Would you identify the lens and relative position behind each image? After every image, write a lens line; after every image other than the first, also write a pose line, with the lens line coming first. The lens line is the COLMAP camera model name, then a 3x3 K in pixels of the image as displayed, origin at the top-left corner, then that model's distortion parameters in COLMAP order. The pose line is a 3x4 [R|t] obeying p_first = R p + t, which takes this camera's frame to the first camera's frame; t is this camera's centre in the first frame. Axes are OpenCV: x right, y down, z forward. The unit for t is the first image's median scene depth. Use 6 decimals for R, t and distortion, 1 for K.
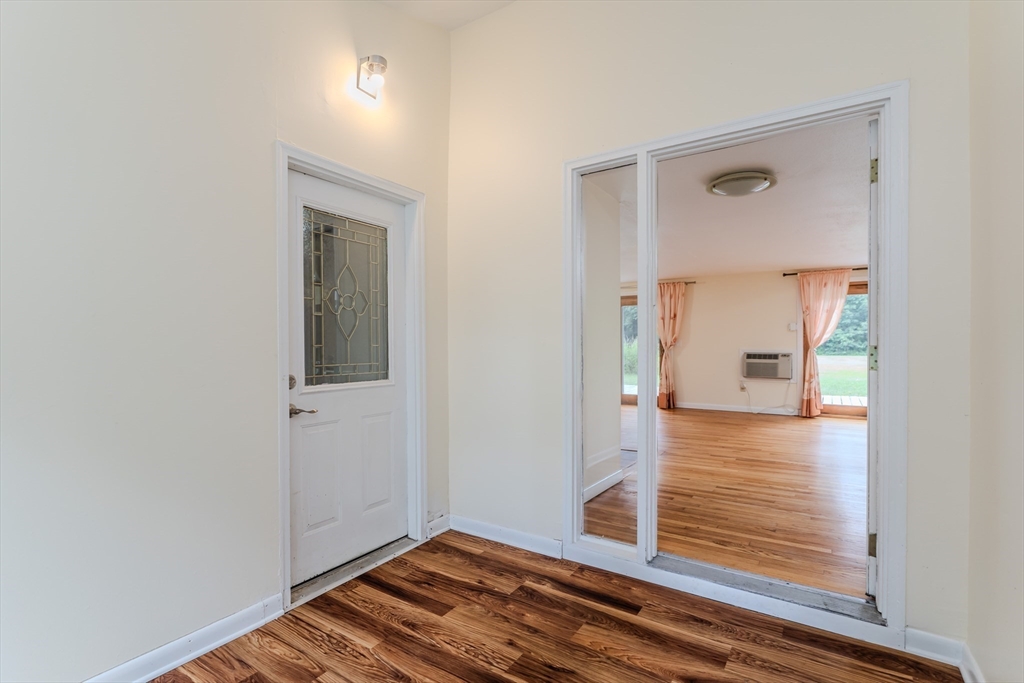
lens RADIAL K [[480.3, 0, 509.1], [0, 480.3, 342.6], [0, 0, 1]] dist [-0.000514, -0.000058]
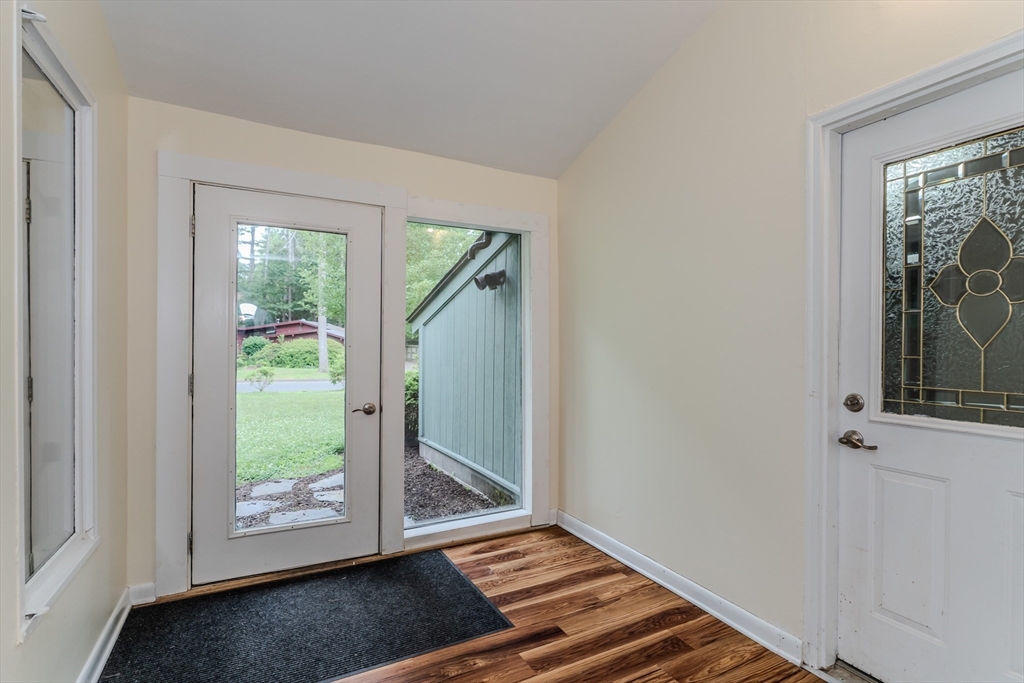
lens RADIAL K [[495.3, 0, 510.6], [0, 495.3, 346.2], [0, 0, 1]] dist [-0.001405, -0.000212]
pose [[-0.483537, 0.000606, -0.875324, 0.500146], [-0.001270, 0.999998, 0.001393, -0.009094], [0.875323, 0.001785, -0.483535, 0.871505]]
